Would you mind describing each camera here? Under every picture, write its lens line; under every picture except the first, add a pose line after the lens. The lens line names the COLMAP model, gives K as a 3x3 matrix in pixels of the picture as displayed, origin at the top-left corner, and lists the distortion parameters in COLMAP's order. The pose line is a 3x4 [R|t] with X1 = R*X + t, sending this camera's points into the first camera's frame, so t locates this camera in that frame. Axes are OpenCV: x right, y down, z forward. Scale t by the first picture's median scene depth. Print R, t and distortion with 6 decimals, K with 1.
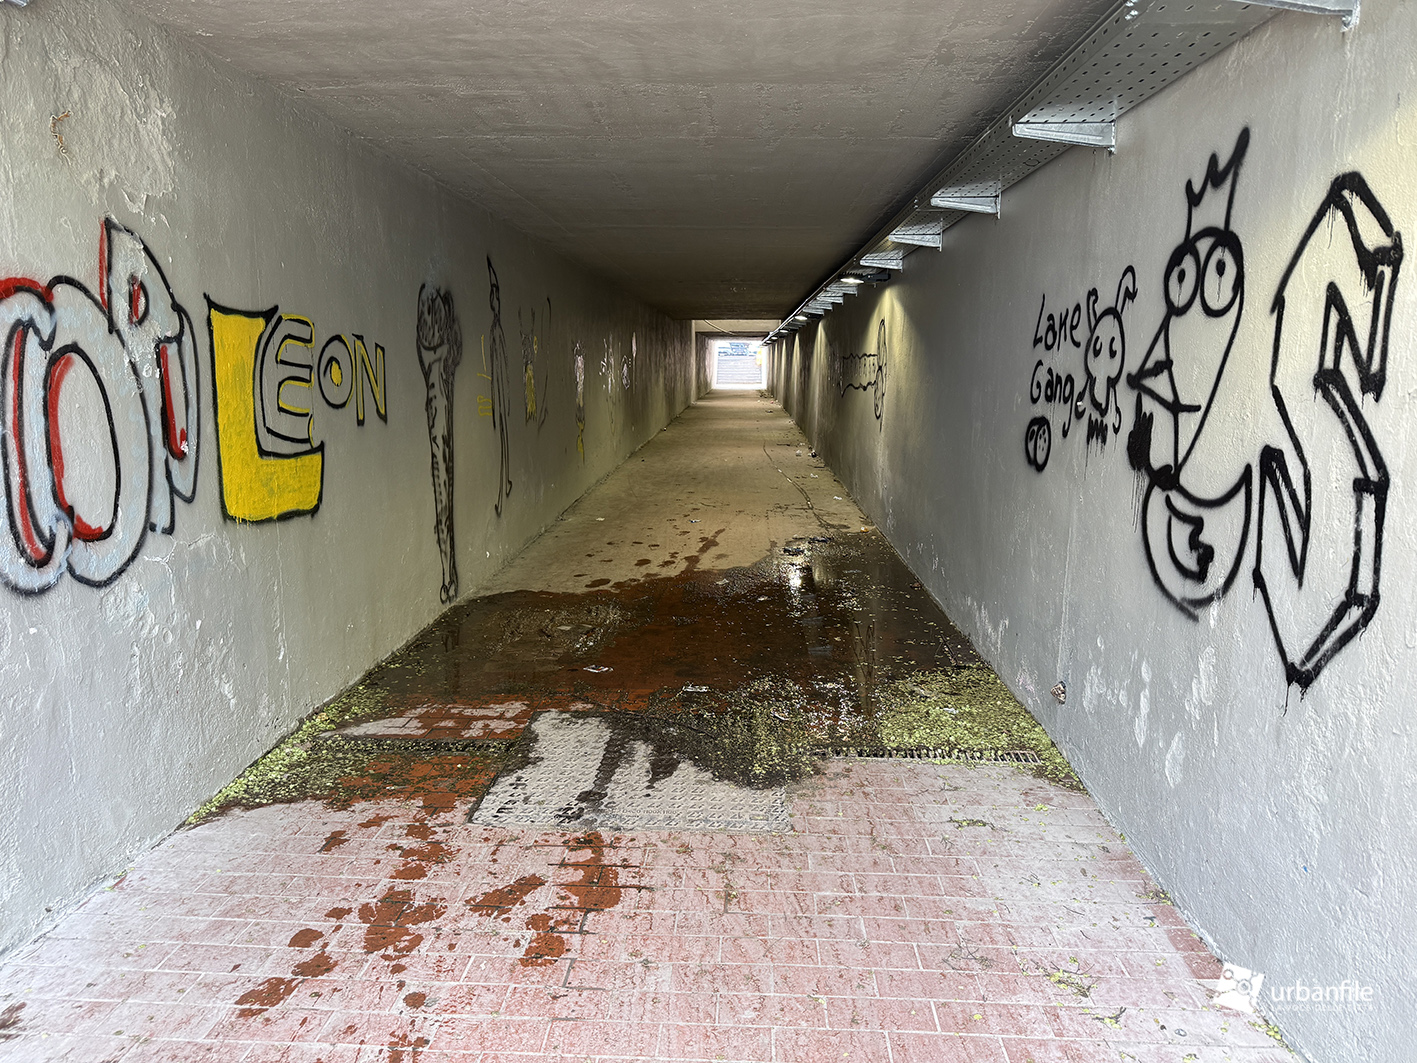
lens RADIAL K [[981.3, 0, 680.3], [0, 981.3, 532.1], [0, 0, 1]] dist [0.005222, -0.000518]
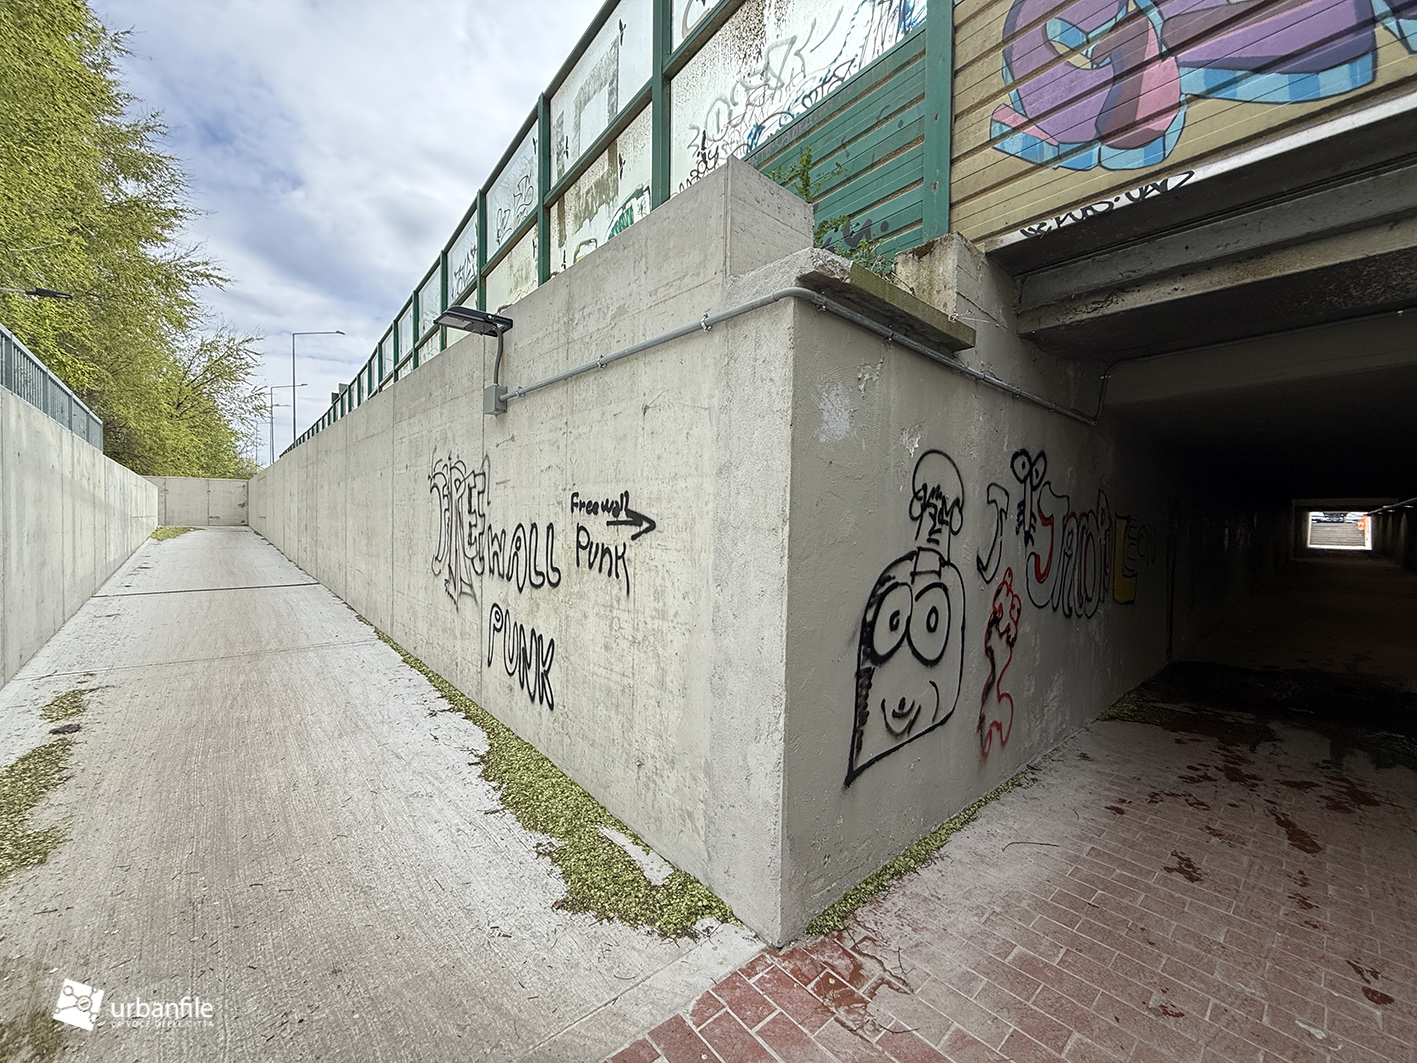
lens RADIAL K [[551.9, 0, 708.5], [0, 551.9, 531.5], [0, 0, 1]] dist [-0.000511, 0.000324]
pose [[0.707616, 0.019672, -0.706323, -0.217917], [-0.129597, 0.986269, -0.102366, 0.096052], [0.694611, 0.163973, 0.700449, -0.755437]]
